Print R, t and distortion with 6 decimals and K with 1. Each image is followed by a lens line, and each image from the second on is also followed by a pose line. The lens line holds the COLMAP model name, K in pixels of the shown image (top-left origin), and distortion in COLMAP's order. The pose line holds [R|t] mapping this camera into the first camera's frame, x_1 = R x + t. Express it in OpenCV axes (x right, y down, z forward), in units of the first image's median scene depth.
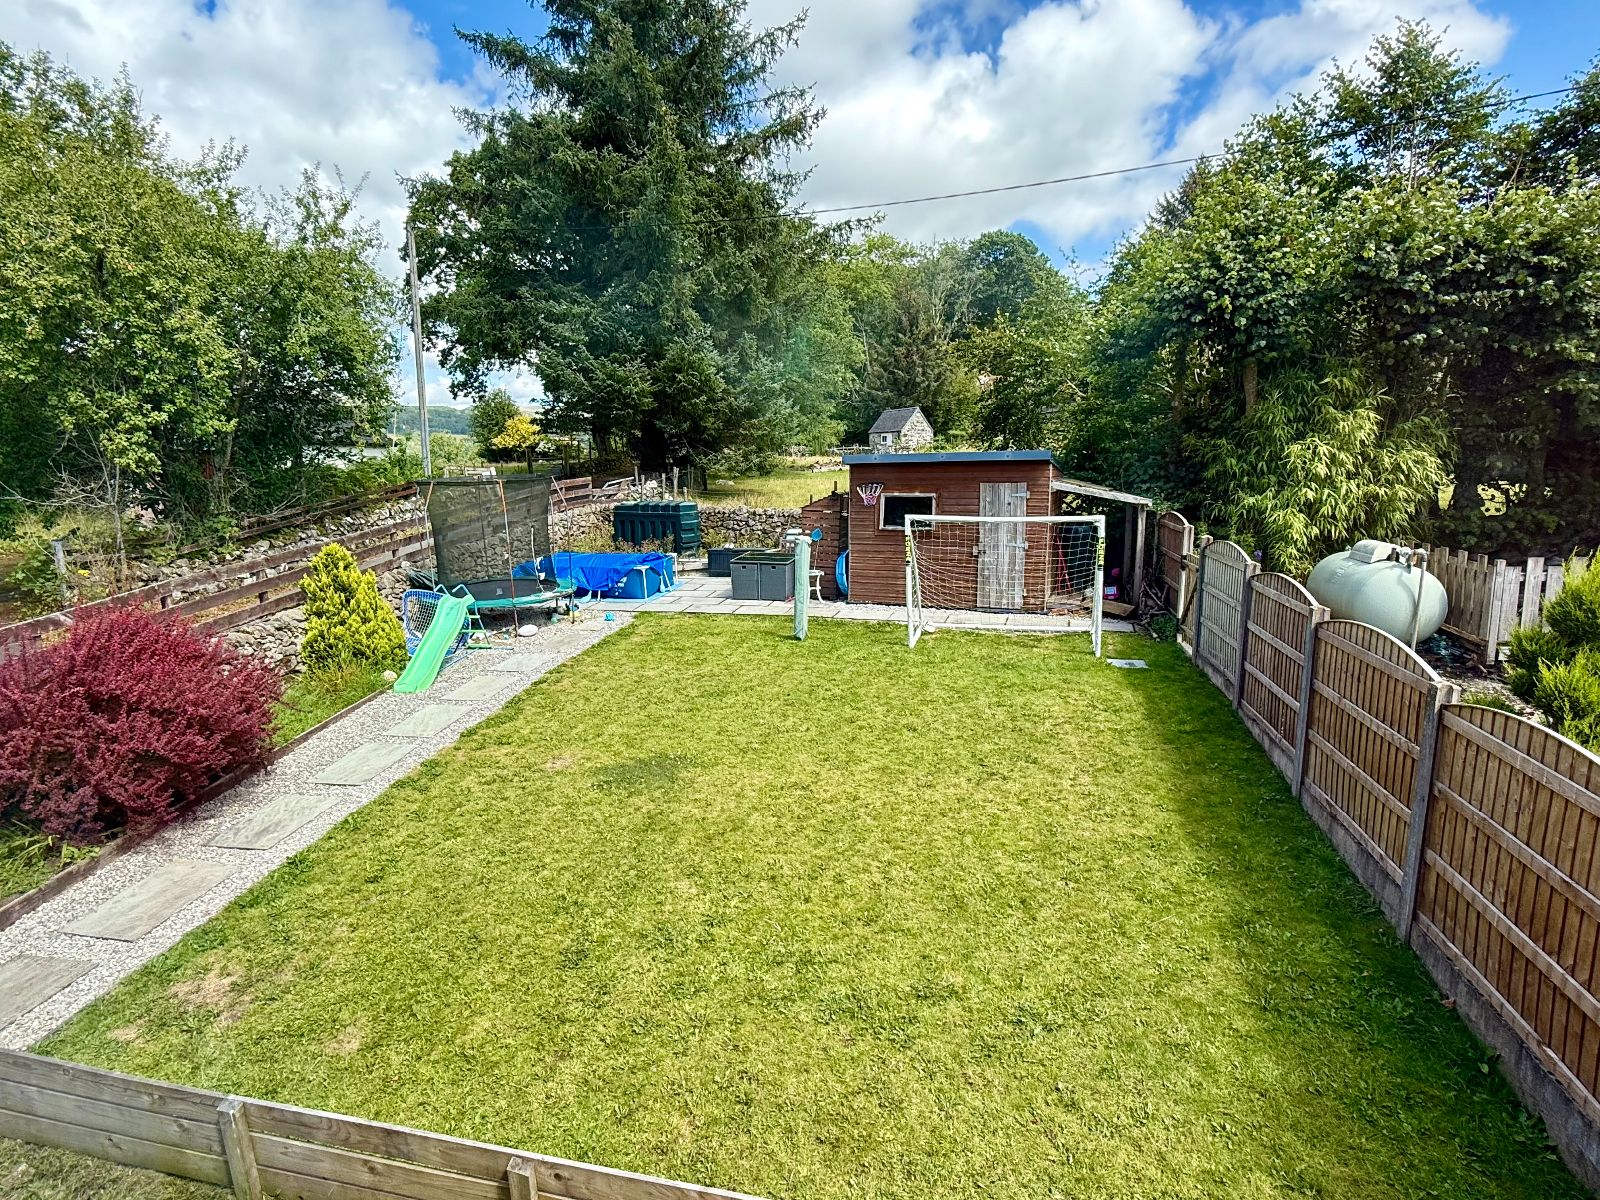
lens RADIAL K [[802.3, 0, 801.8], [0, 802.3, 593.4], [0, 0, 1]] dist [-0.000940, -0.000494]
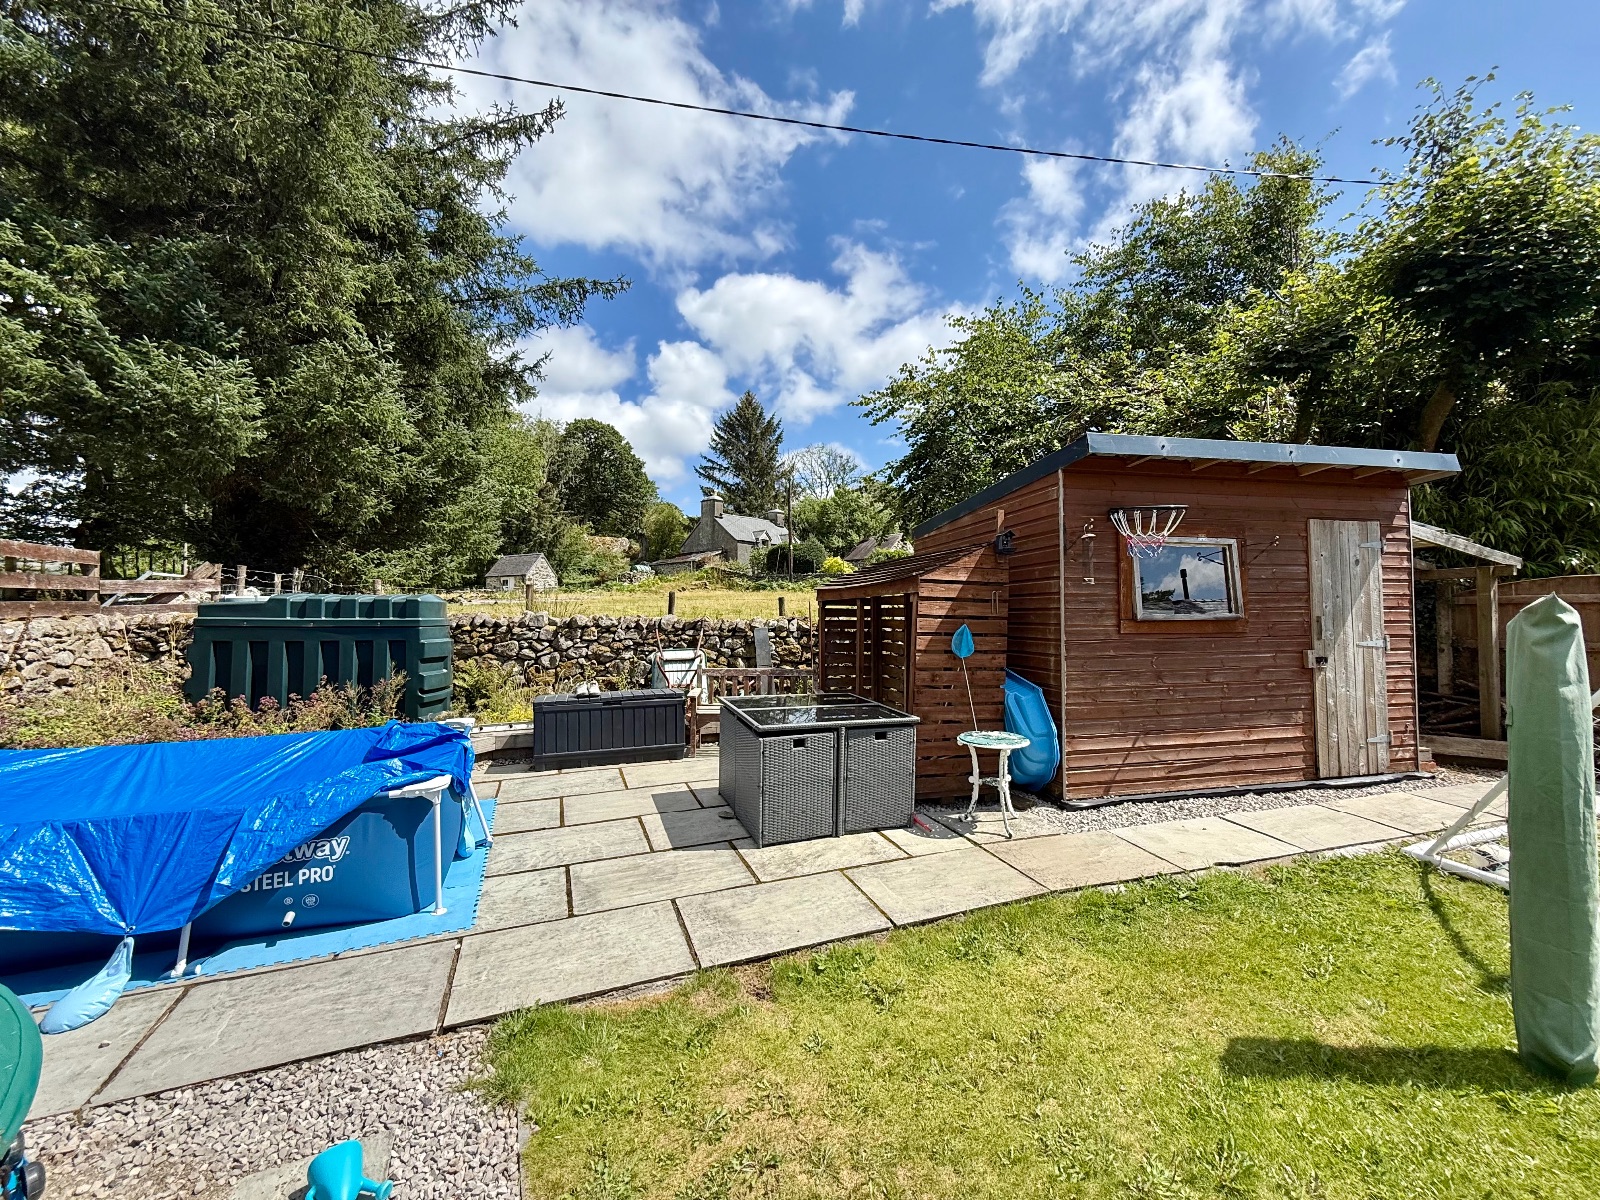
lens RADIAL K [[636.6, 0, 790.4], [0, 636.6, 600.5], [0, 0, 1]] dist [-0.001265, 0.001360]
pose [[0.823708, 0.021621, 0.566603, -0.156795], [0.088514, 0.982119, -0.166155, -0.033064], [-0.560064, 0.187016, 0.807065, 0.545918]]
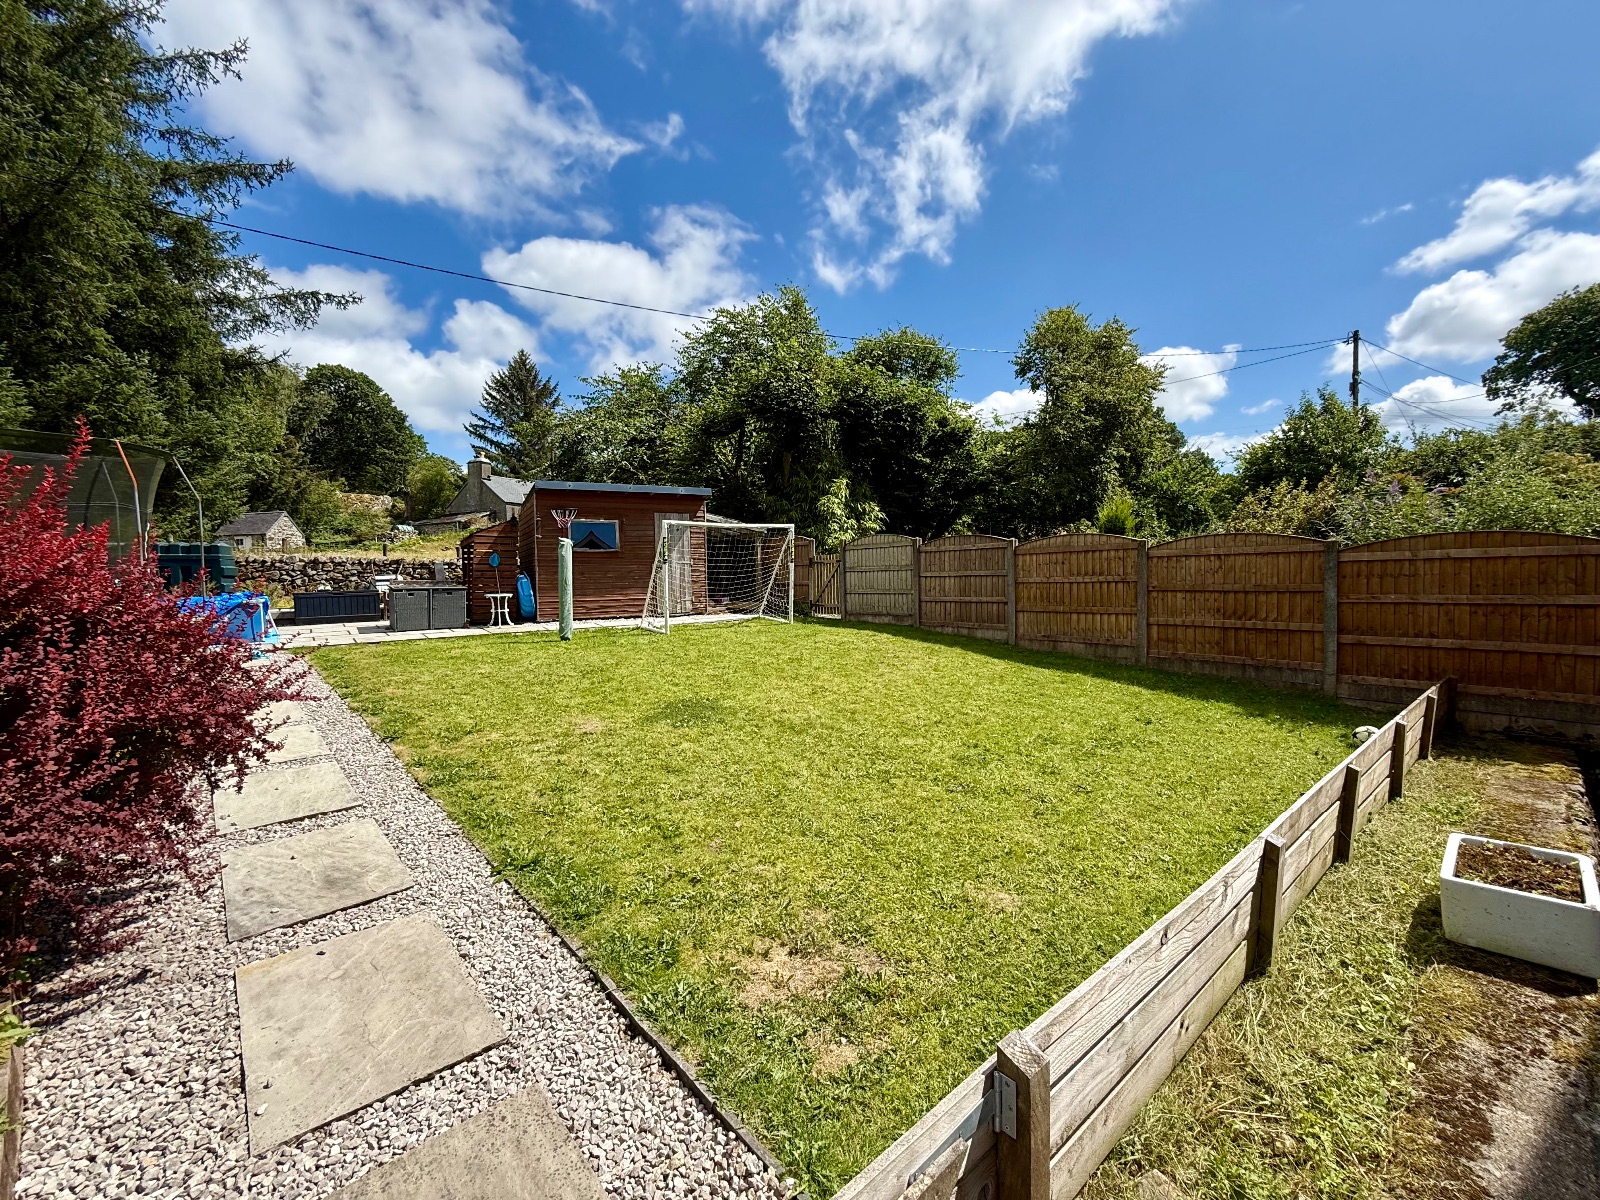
lens RADIAL K [[636.6, 0, 800.4], [0, 636.6, 595.7], [0, 0, 1]] dist [-0.001265, 0.001360]
pose [[0.612766, -0.025774, 0.789844, -0.258854], [0.142357, 0.986718, -0.078244, 0.060920], [-0.777337, 0.160385, 0.608296, 0.156260]]
